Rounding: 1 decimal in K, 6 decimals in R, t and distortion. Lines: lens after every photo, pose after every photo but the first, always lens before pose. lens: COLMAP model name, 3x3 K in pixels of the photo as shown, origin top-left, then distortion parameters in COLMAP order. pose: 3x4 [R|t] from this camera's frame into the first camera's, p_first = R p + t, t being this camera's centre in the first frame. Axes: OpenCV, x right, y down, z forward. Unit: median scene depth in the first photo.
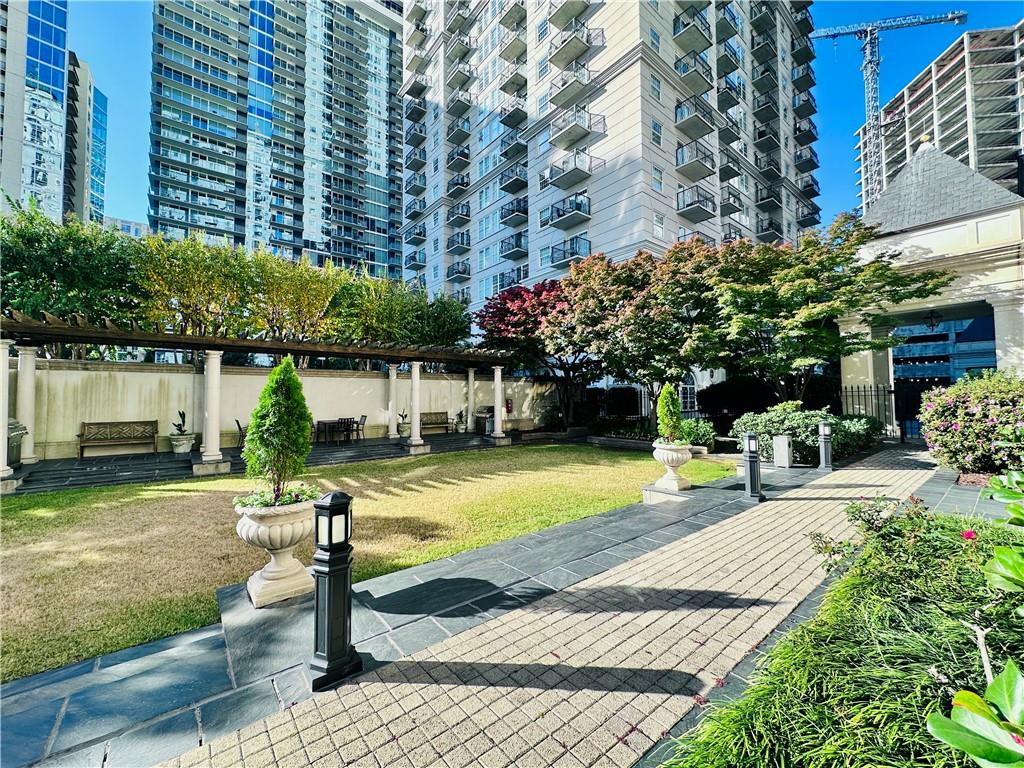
lens RADIAL K [[409.9, 0, 510.8], [0, 409.9, 383.2], [0, 0, 1]] dist [-0.002164, 0.000231]
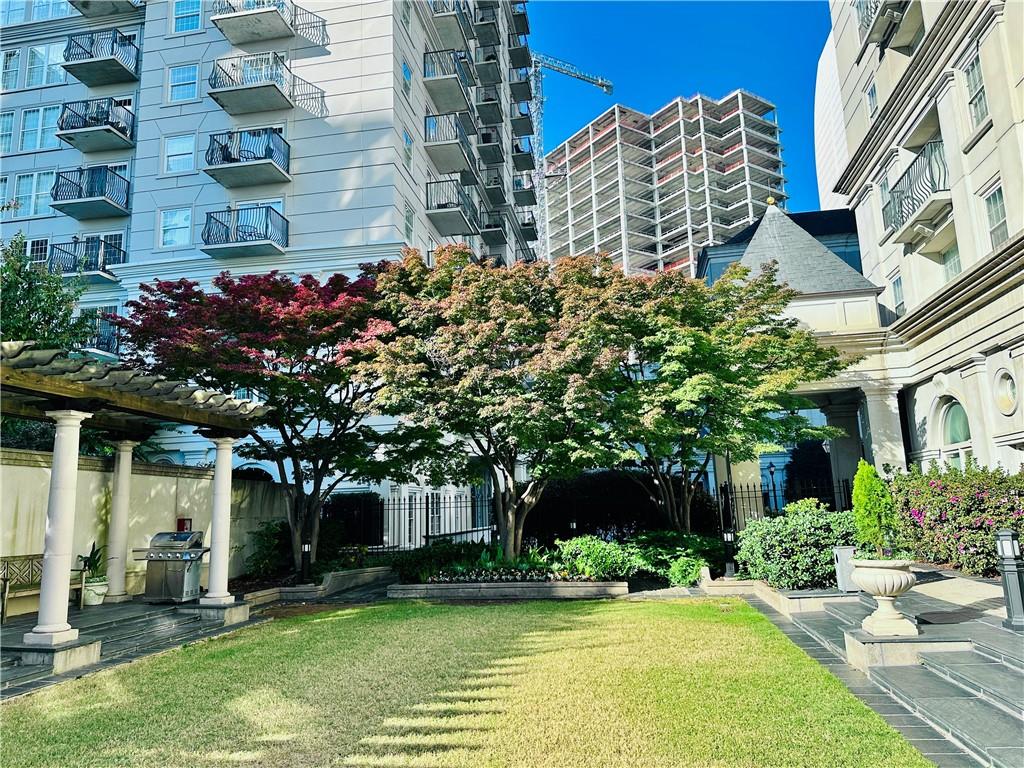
lens RADIAL K [[716.5, 0, 510.2], [0, 716.5, 383.4], [0, 0, 1]] dist [0.056754, -0.020443]
pose [[0.761745, 0.099103, 0.640252, -0.163521], [0.002167, 0.987836, -0.155482, 0.012047], [-0.647873, 0.119825, 0.752265, 0.111990]]
